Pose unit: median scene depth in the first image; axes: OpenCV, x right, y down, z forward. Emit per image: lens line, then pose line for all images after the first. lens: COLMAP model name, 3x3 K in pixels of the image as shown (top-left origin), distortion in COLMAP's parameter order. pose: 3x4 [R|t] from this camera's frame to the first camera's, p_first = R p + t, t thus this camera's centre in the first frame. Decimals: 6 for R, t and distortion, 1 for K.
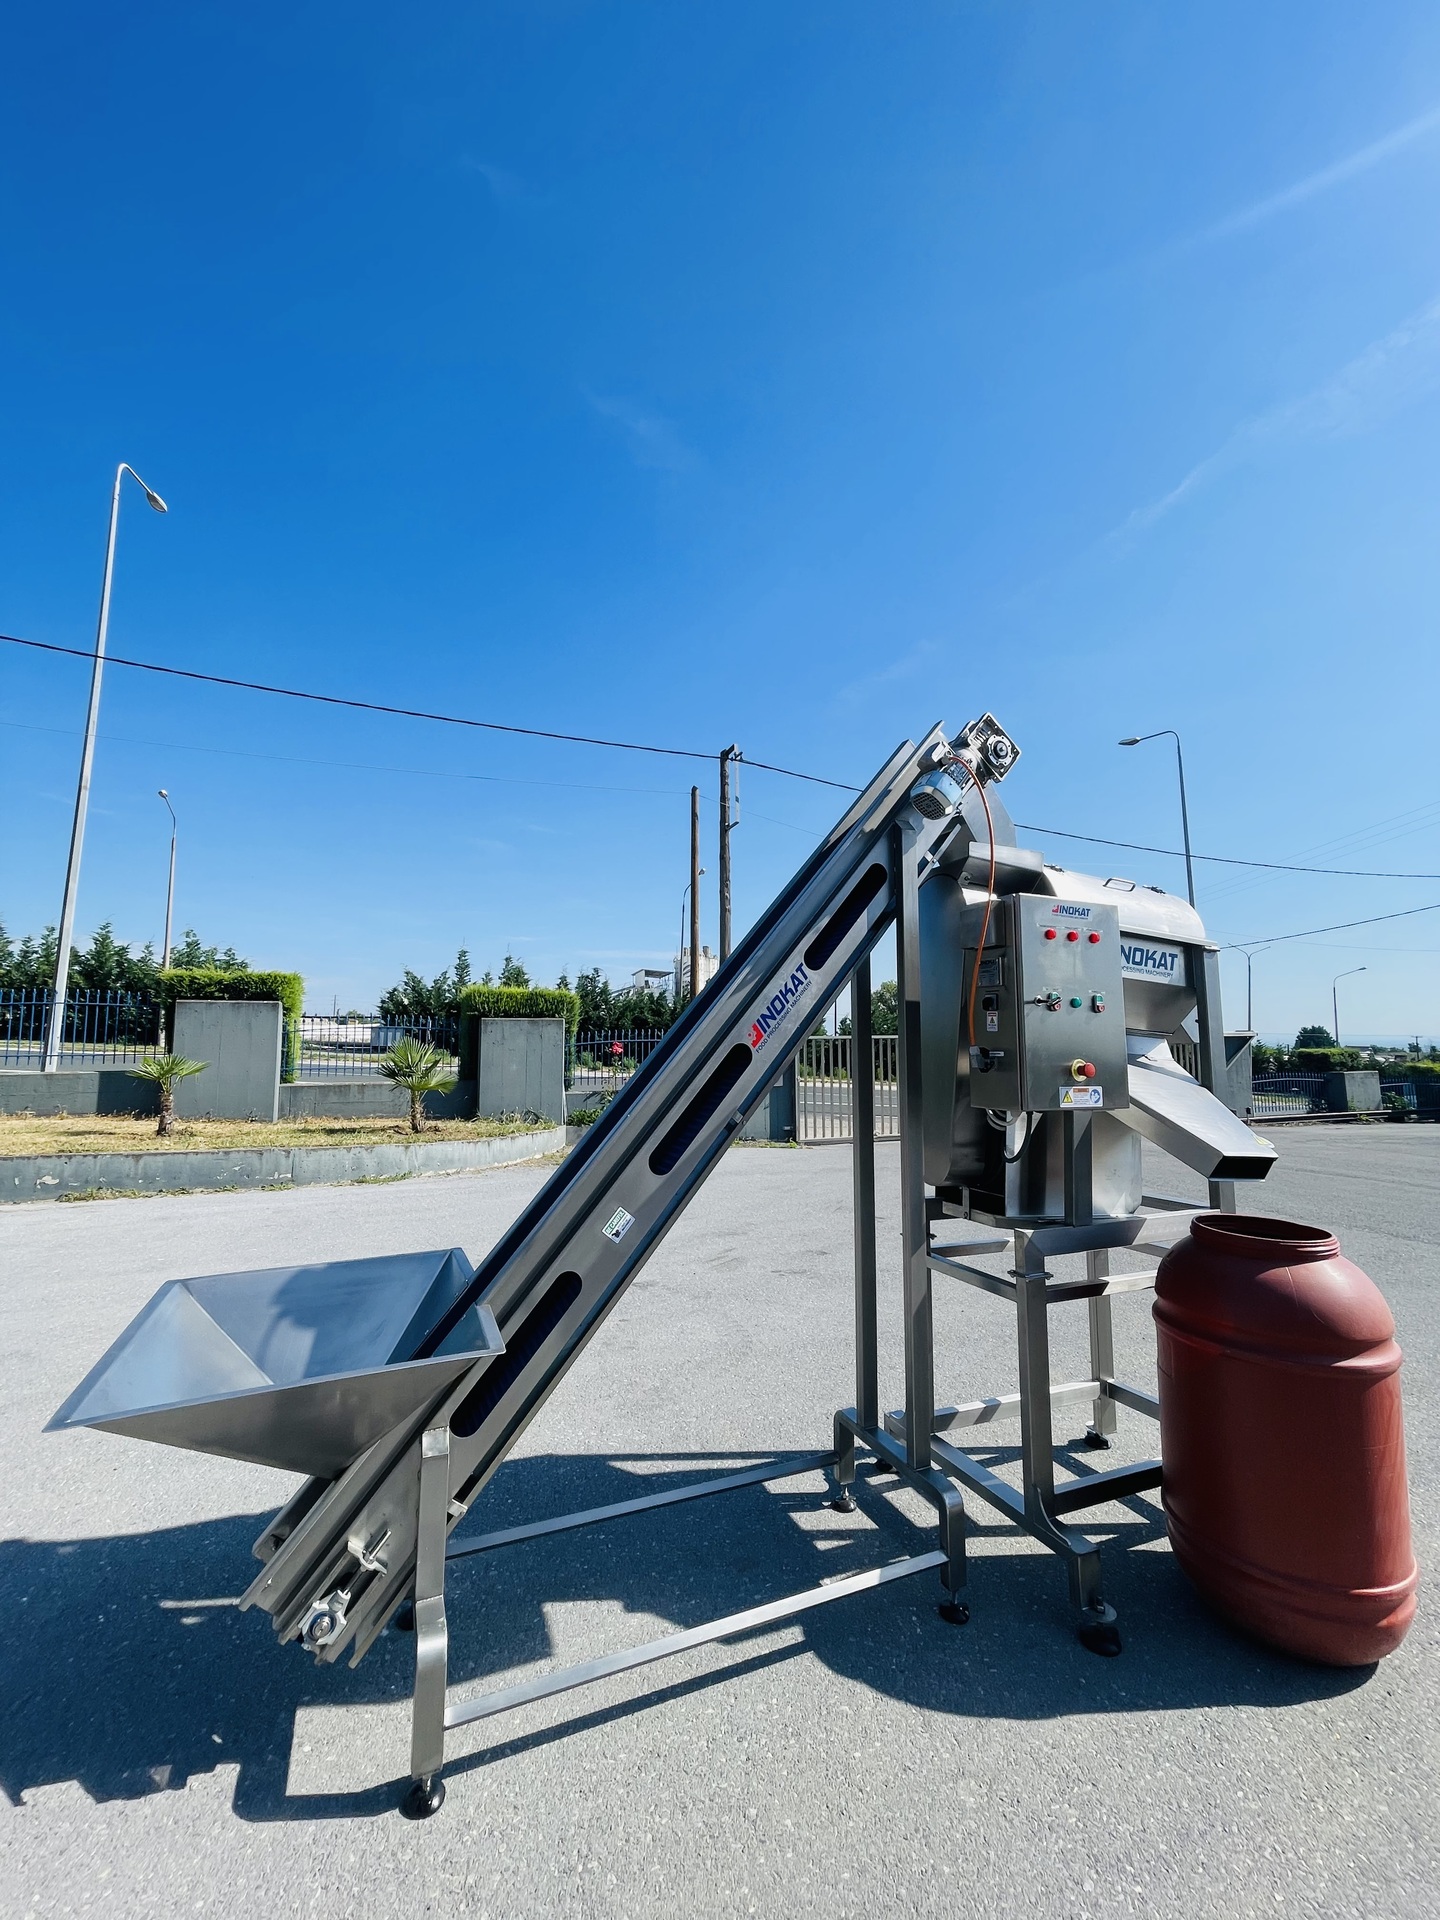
lens RADIAL K [[786.5, 0, 718.3], [0, 786.5, 962.0], [0, 0, 1]] dist [0.000097, -0.000090]
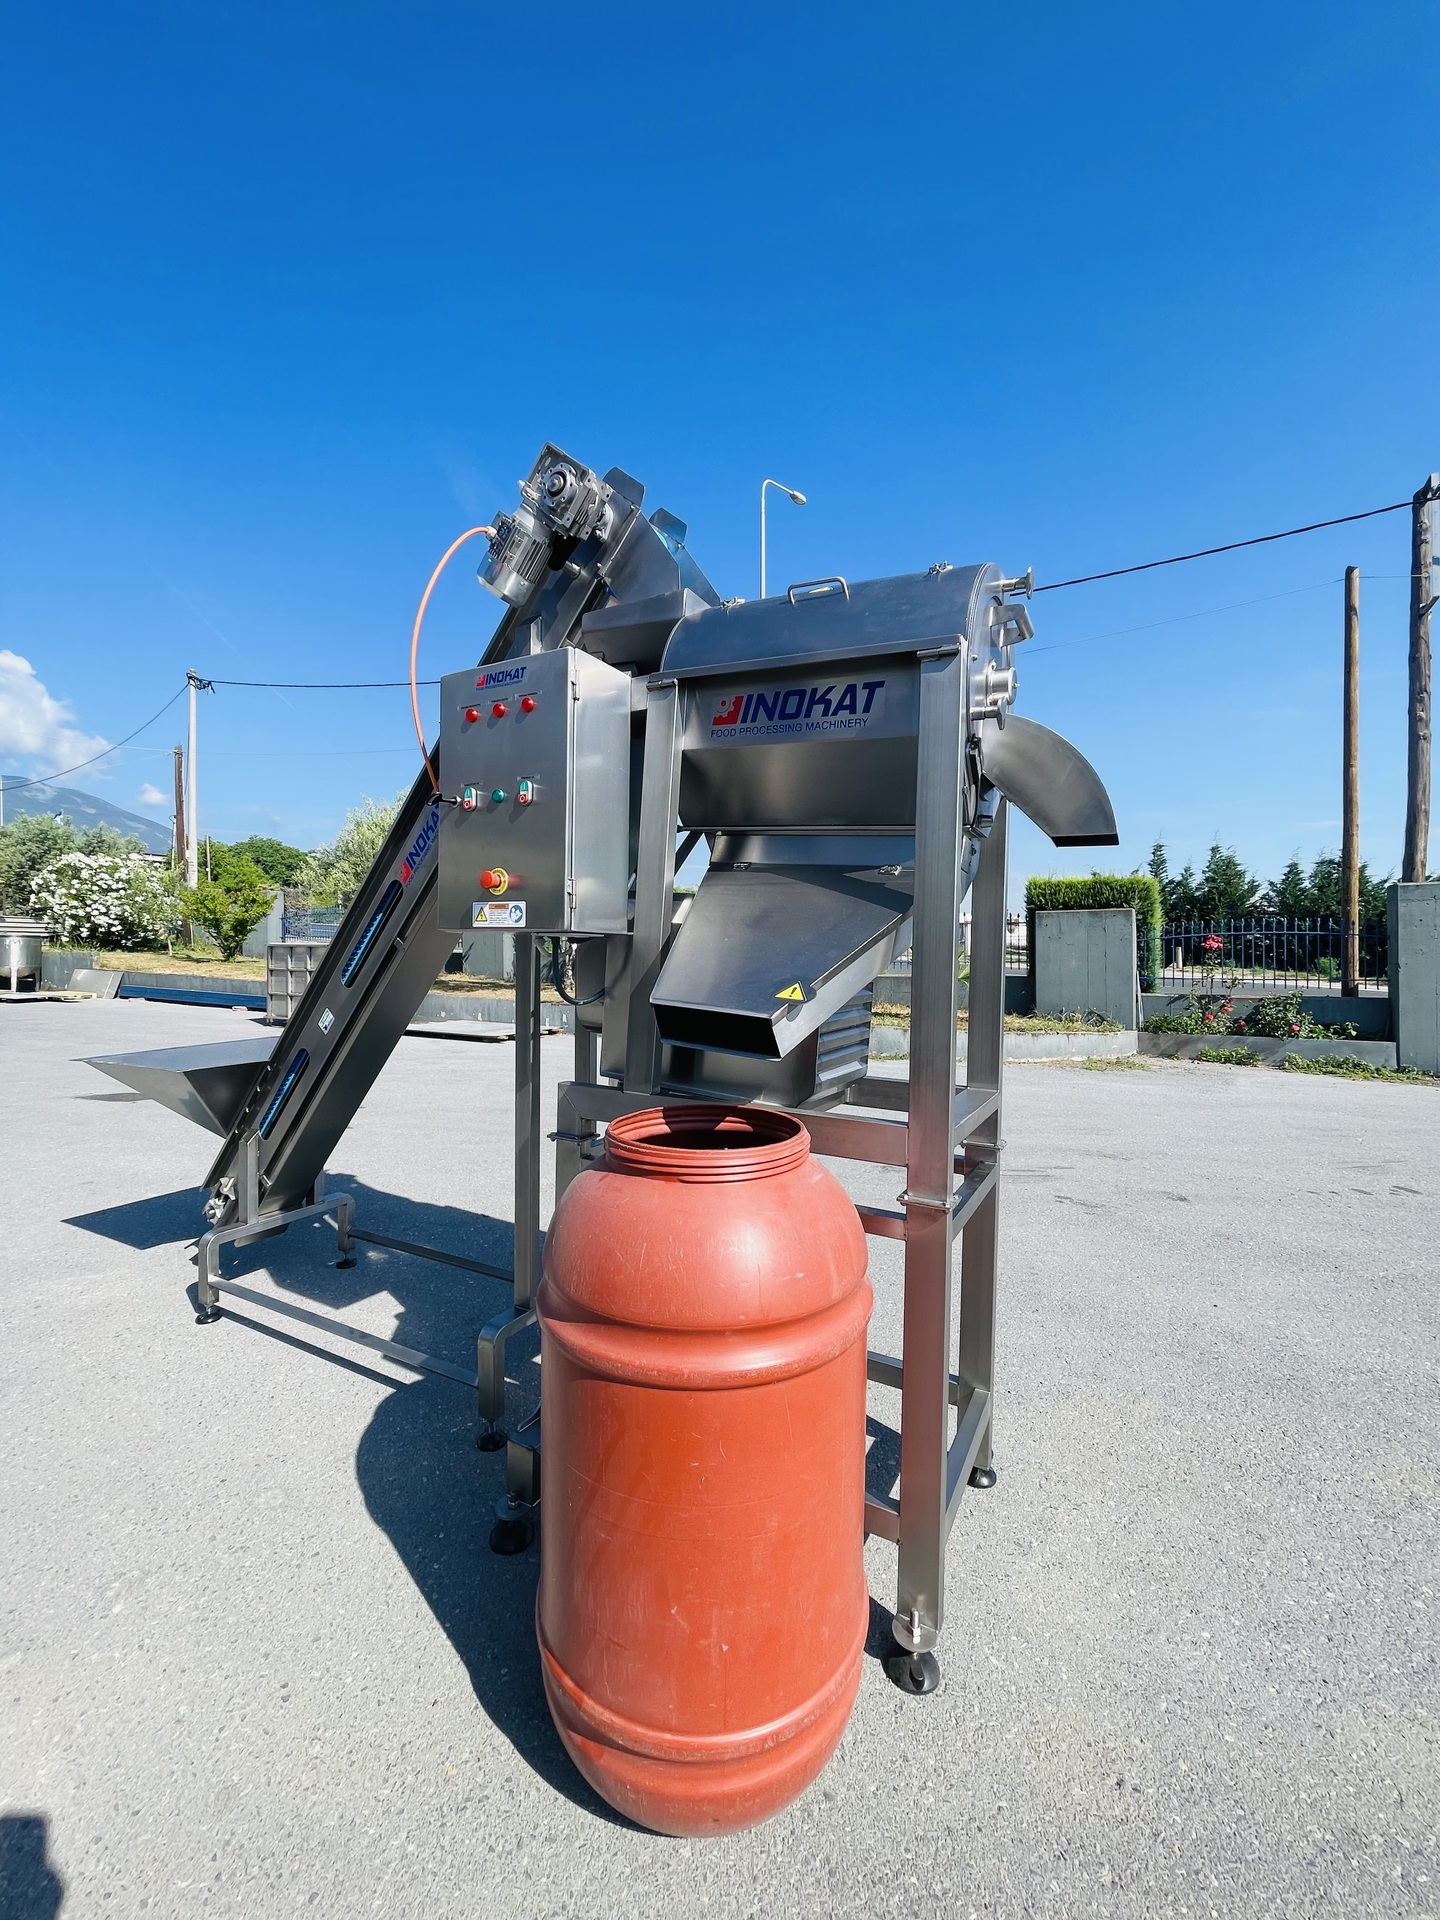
lens RADIAL K [[786.5, 0, 726.9], [0, 786.5, 963.2], [0, 0, 1]] dist [0.000097, -0.000090]
pose [[0.598341, 0.010798, -0.801169, 0.982277], [0.080107, 0.994093, 0.073225, 0.143169], [0.797227, -0.107993, 0.593941, 0.559115]]
